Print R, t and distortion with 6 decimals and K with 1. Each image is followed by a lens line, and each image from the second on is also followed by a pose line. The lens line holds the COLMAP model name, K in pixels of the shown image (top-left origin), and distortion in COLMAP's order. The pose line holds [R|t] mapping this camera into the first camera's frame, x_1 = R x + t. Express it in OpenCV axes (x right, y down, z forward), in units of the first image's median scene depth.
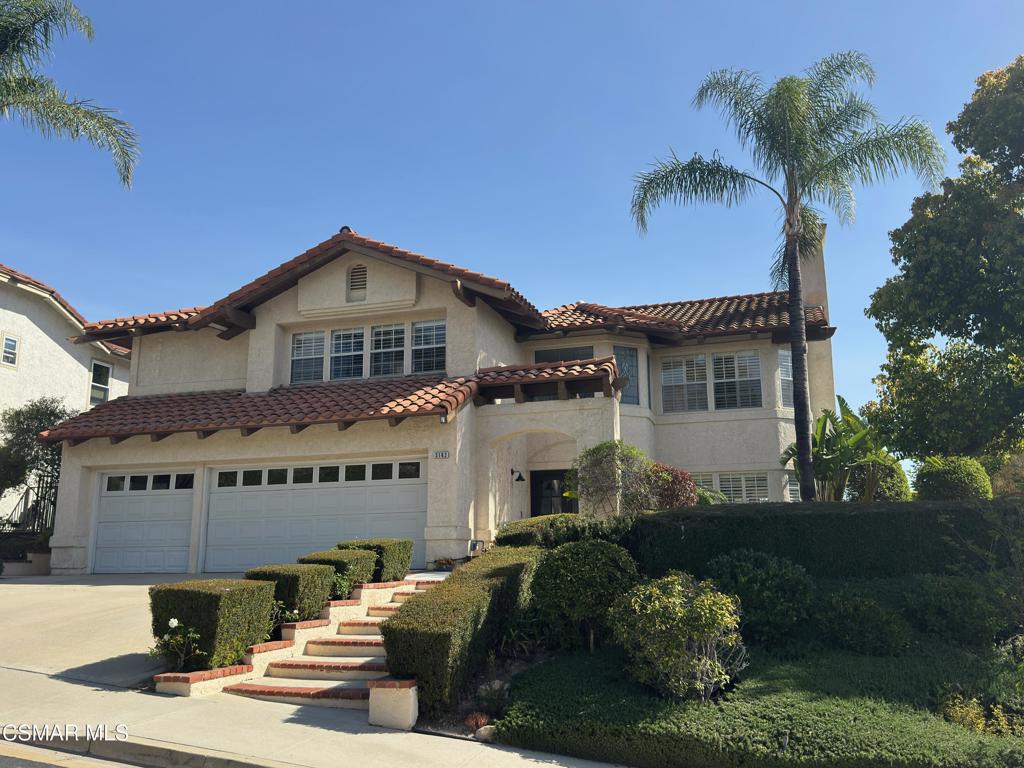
lens RADIAL K [[886.3, 0, 512.0], [0, 886.3, 384.0], [0, 0, 1]] dist [0.162762, -0.326845]
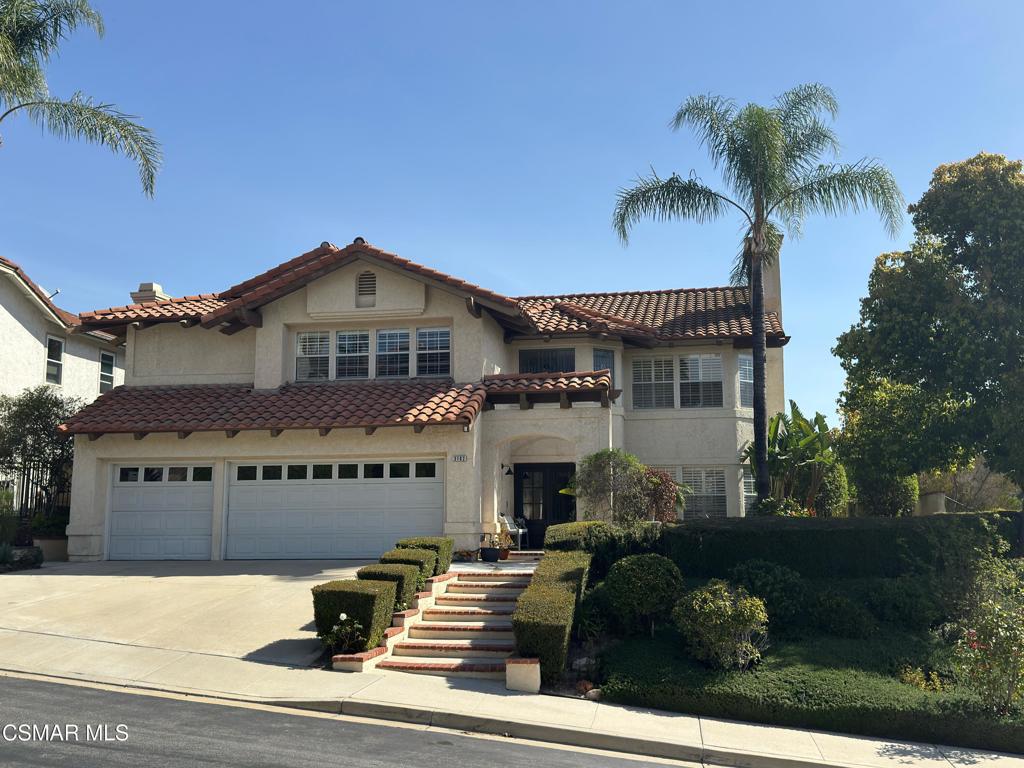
lens RADIAL K [[1008.5, 0, 512.0], [0, 1008.5, 384.0], [0, 0, 1]] dist [0.203934, -0.471657]
pose [[0.992004, 0.021909, 0.124287, -0.158815], [-0.029776, 0.997644, 0.061802, -0.085875], [-0.122640, -0.065009, 0.990320, -0.239625]]
